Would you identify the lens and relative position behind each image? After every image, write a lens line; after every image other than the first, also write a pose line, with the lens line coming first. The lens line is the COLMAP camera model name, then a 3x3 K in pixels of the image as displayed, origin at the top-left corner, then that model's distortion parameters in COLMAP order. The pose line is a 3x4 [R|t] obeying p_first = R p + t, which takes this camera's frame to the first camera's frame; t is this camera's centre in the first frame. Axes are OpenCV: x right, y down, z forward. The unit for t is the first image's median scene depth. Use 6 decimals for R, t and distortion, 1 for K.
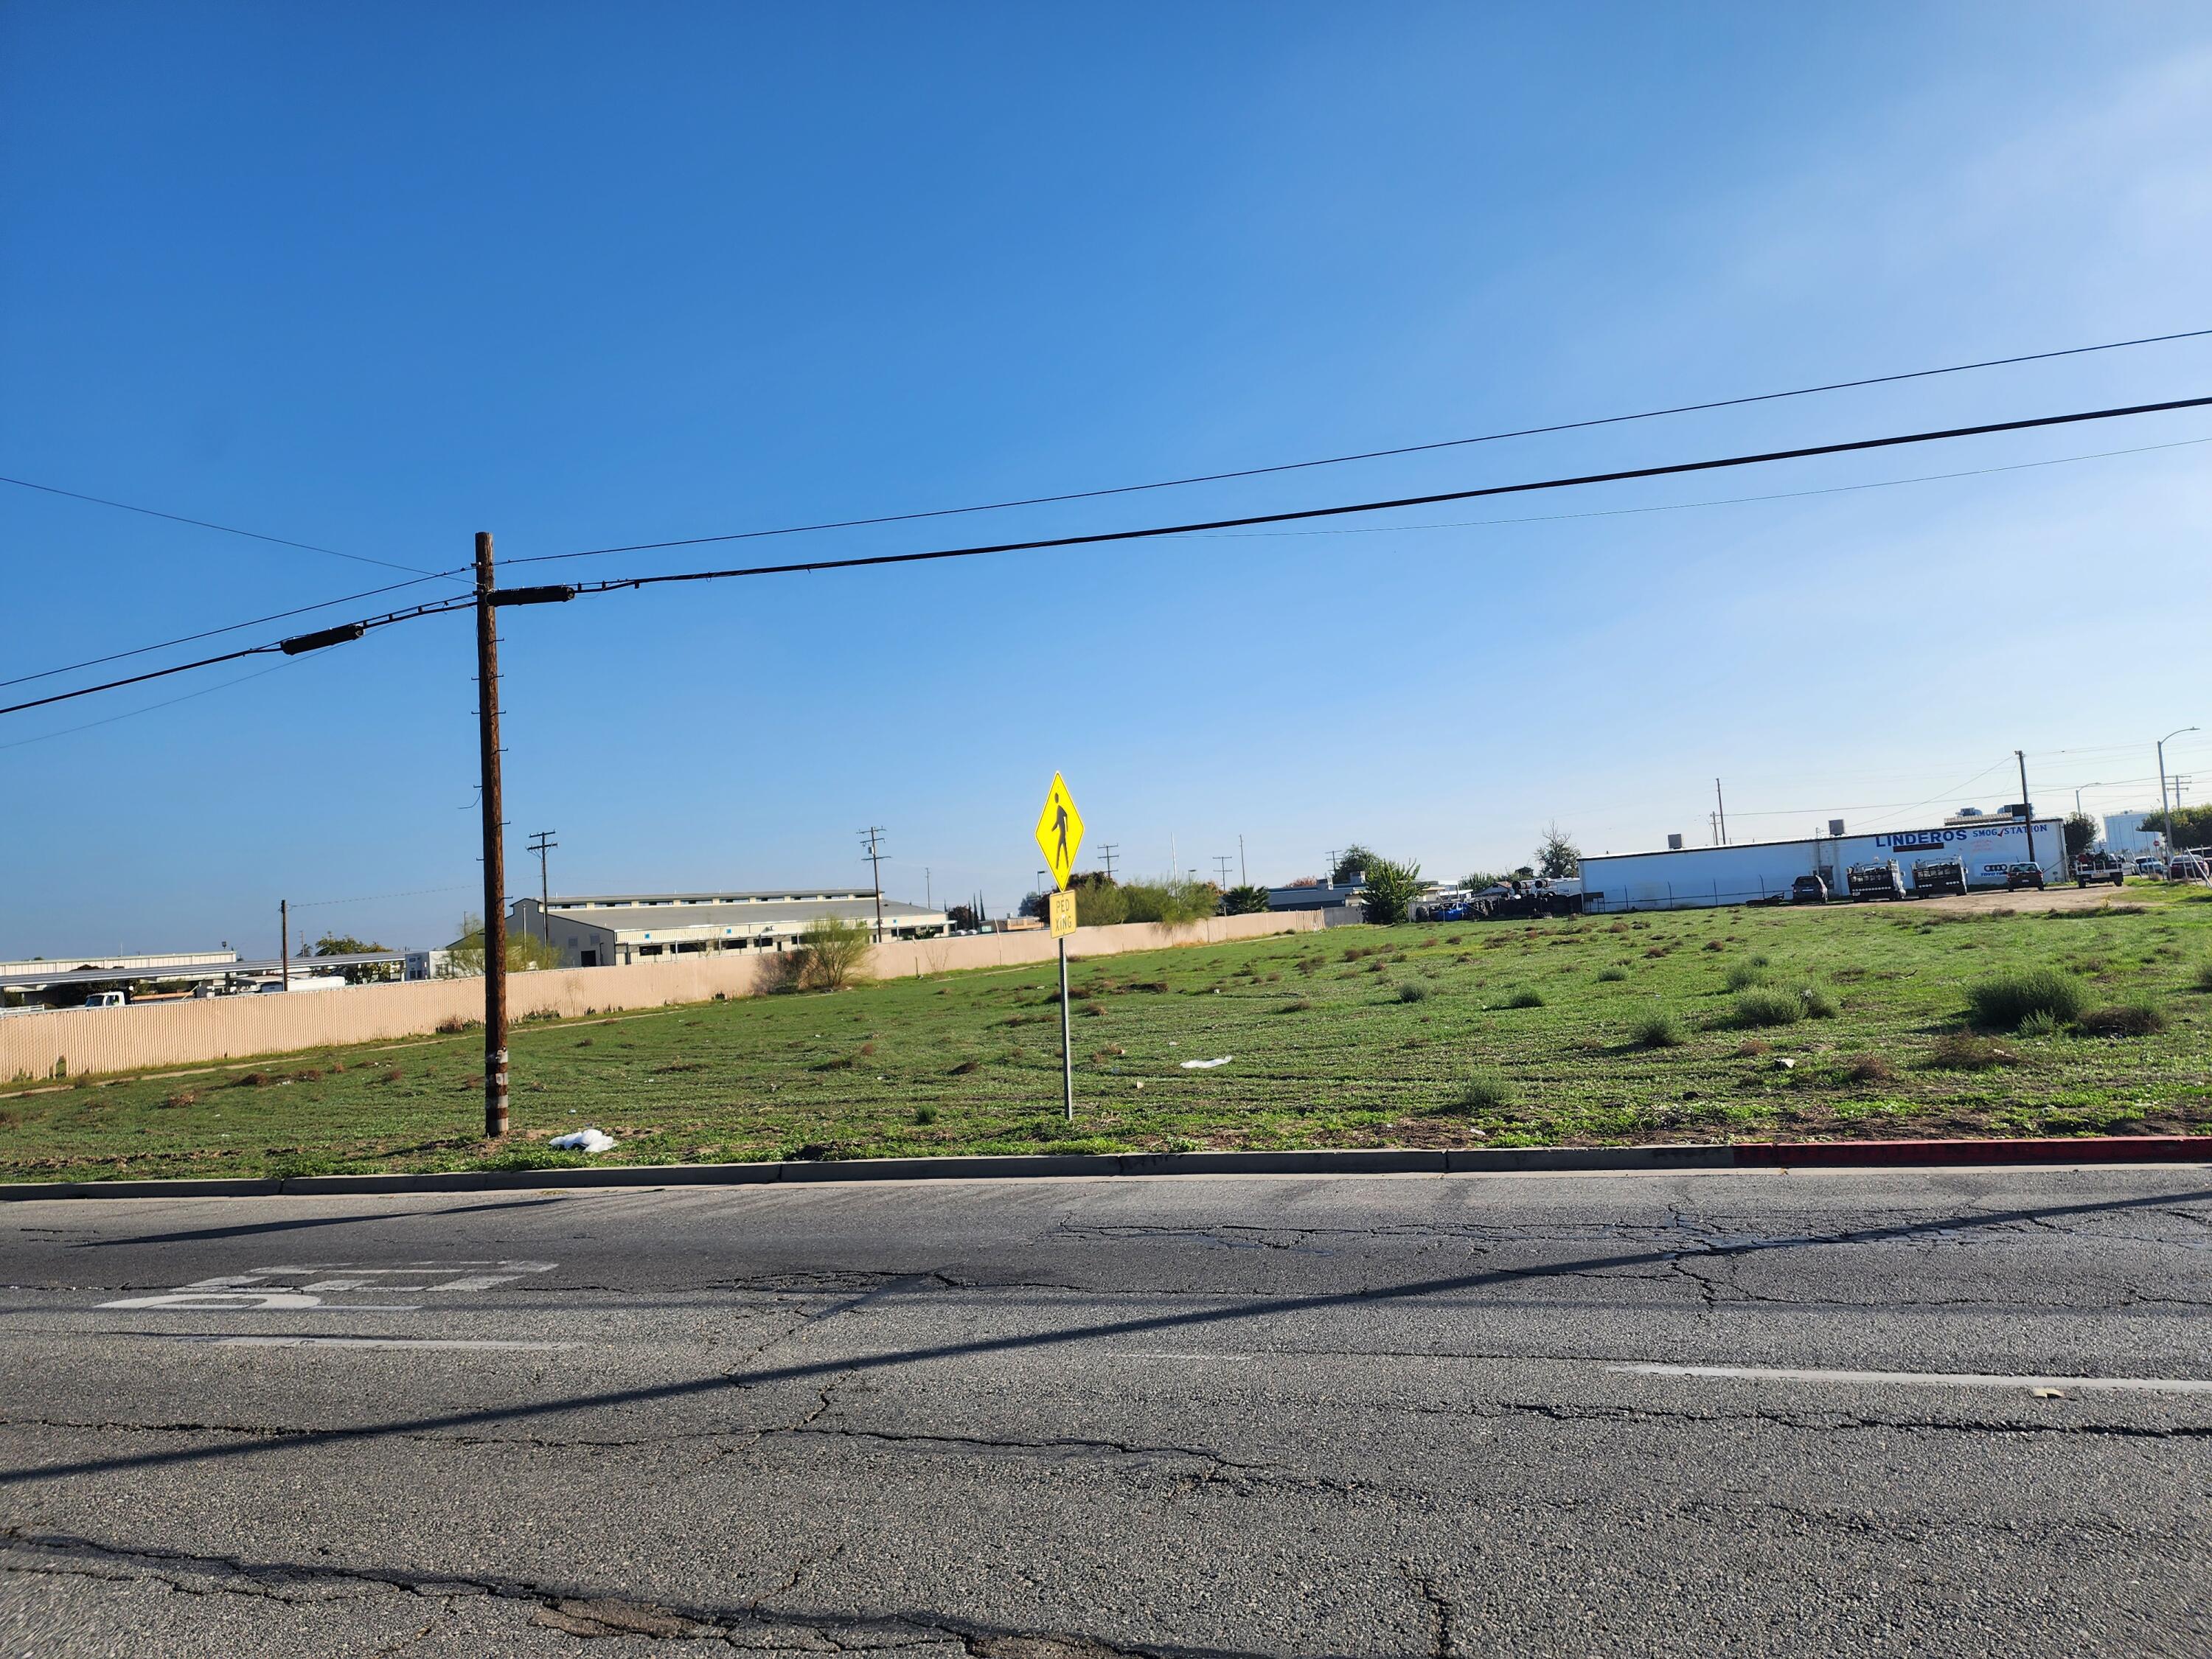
lens RADIAL K [[1467.3, 0, 1128.9], [0, 1467.3, 819.2], [0, 0, 1]] dist [0.091723, -0.085987]
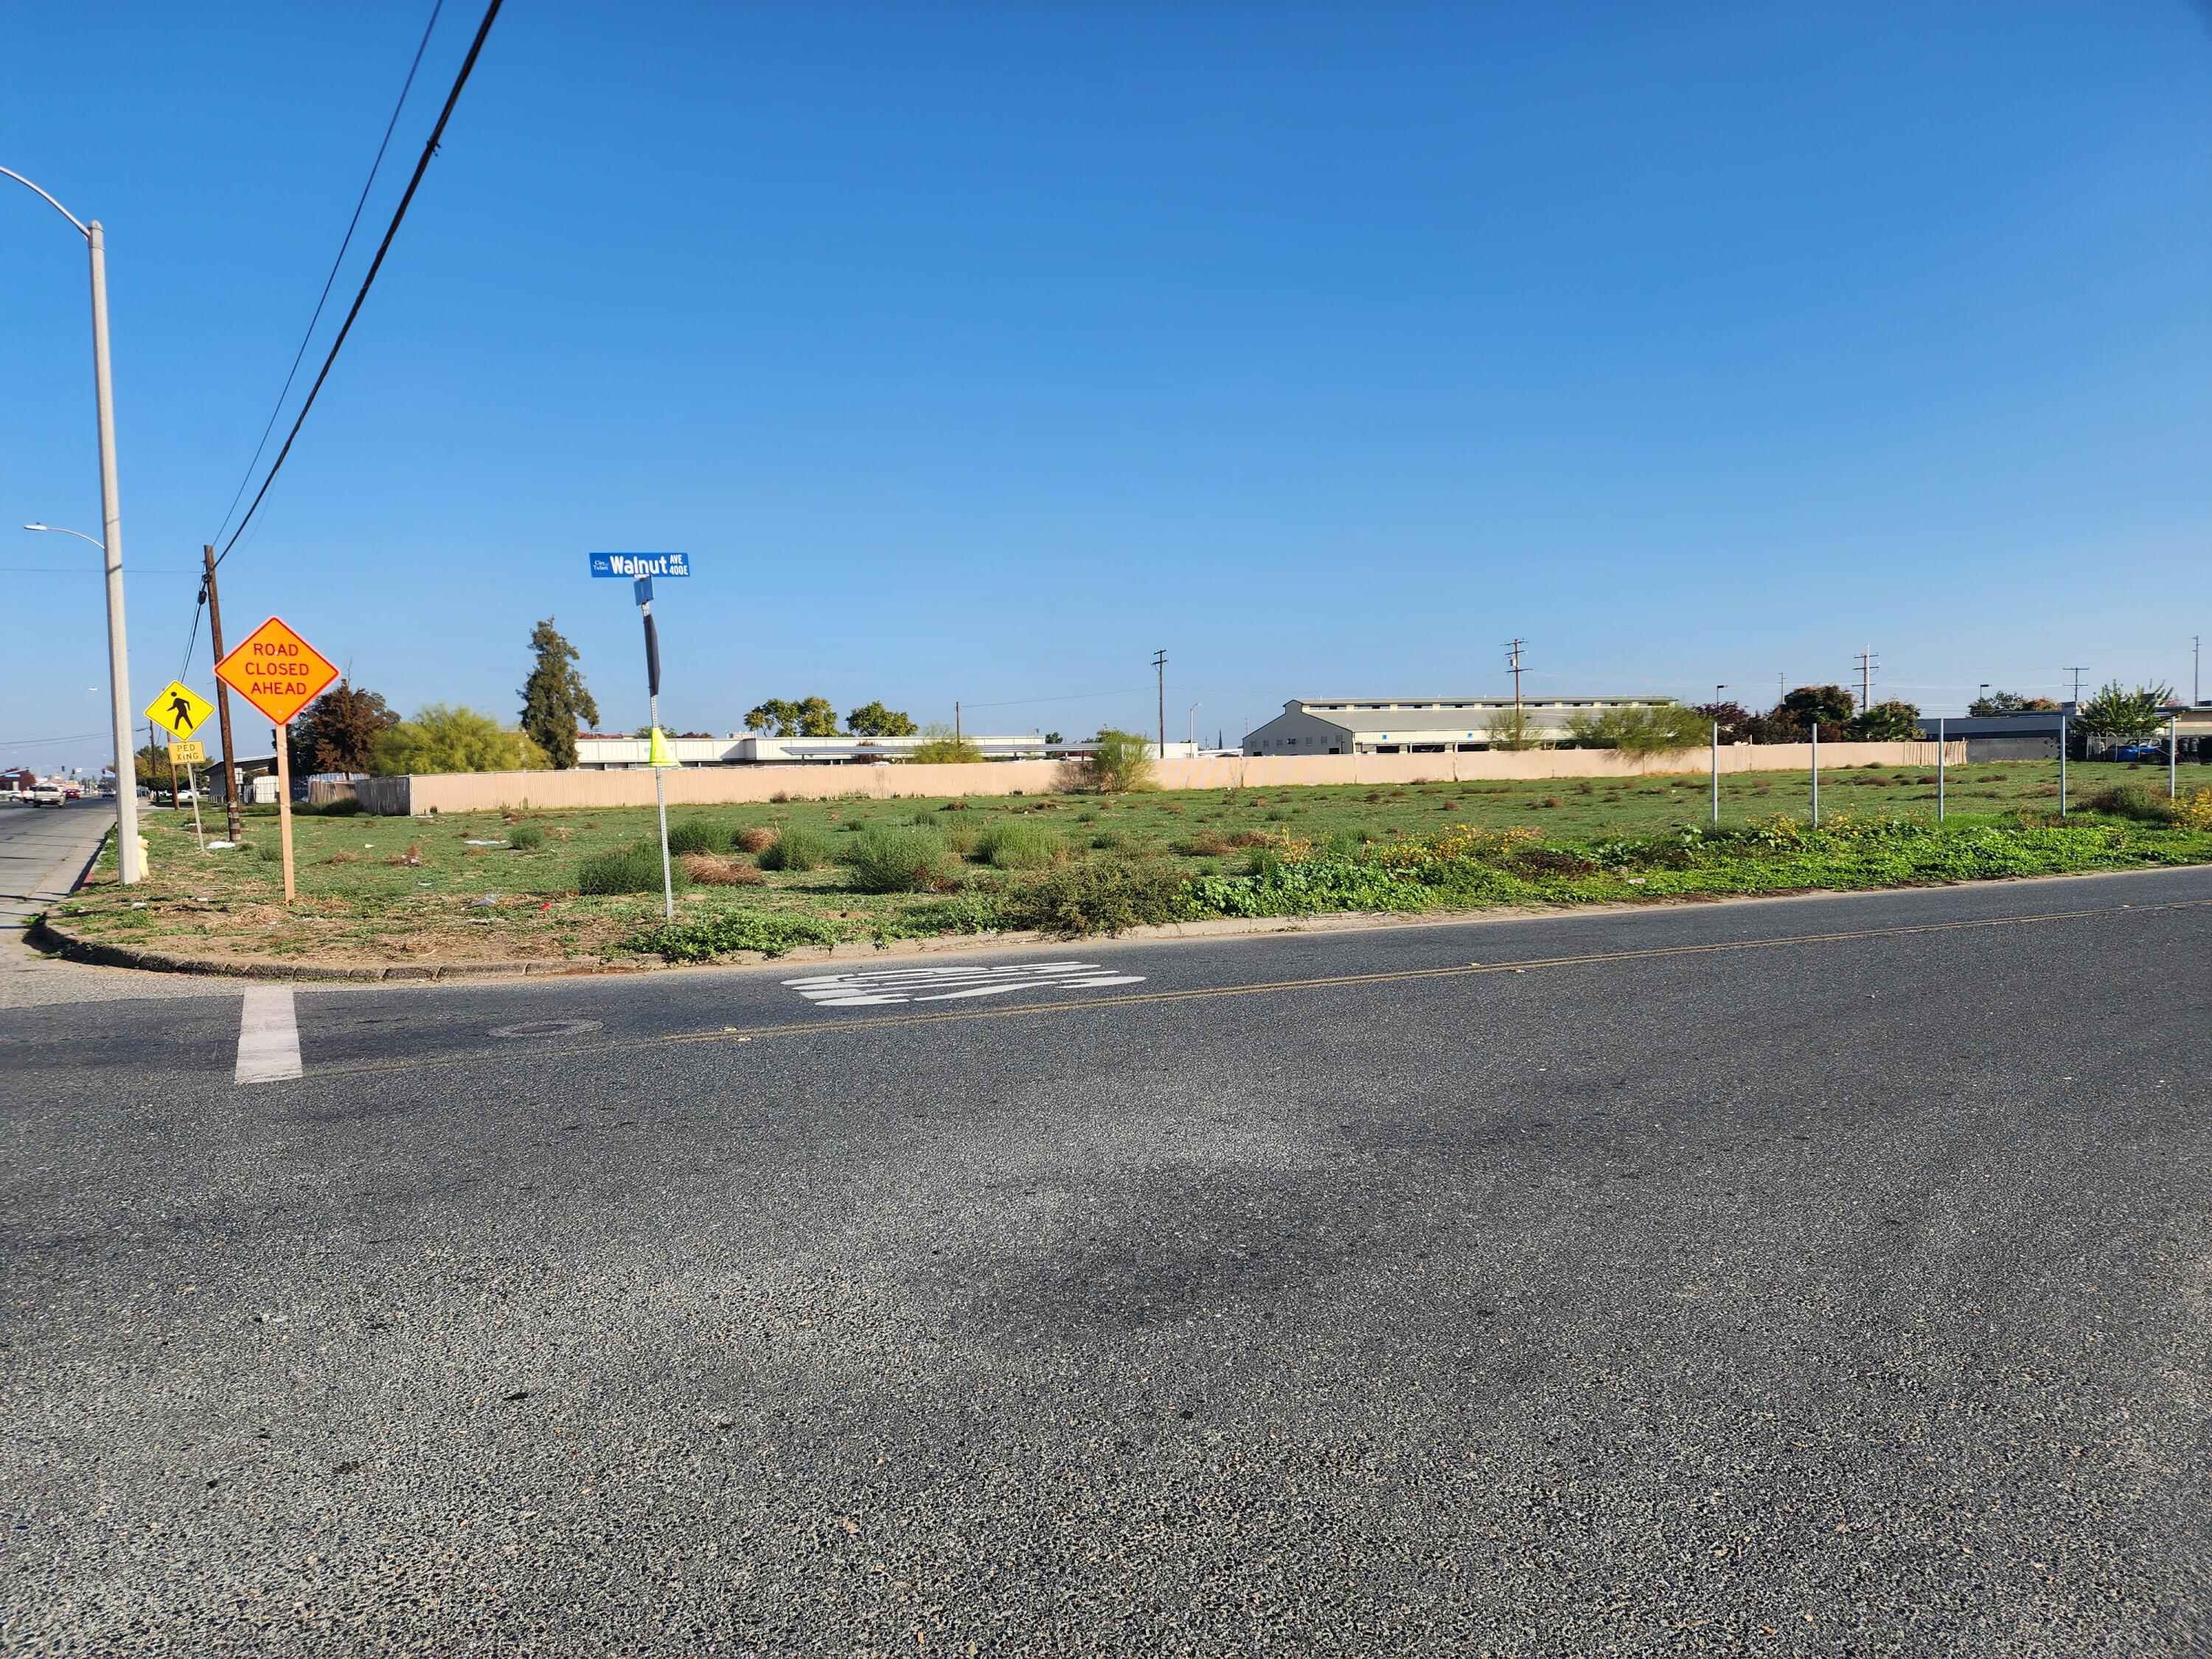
lens RADIAL K [[1467.3, 0, 1081.8], [0, 1467.3, 861.6], [0, 0, 1]] dist [0.091723, -0.085987]
pose [[0.776537, 0.094970, -0.622873, 0.309462], [0.009605, 0.986676, 0.162415, -0.015330], [0.629998, -0.132104, 0.765278, 0.023876]]
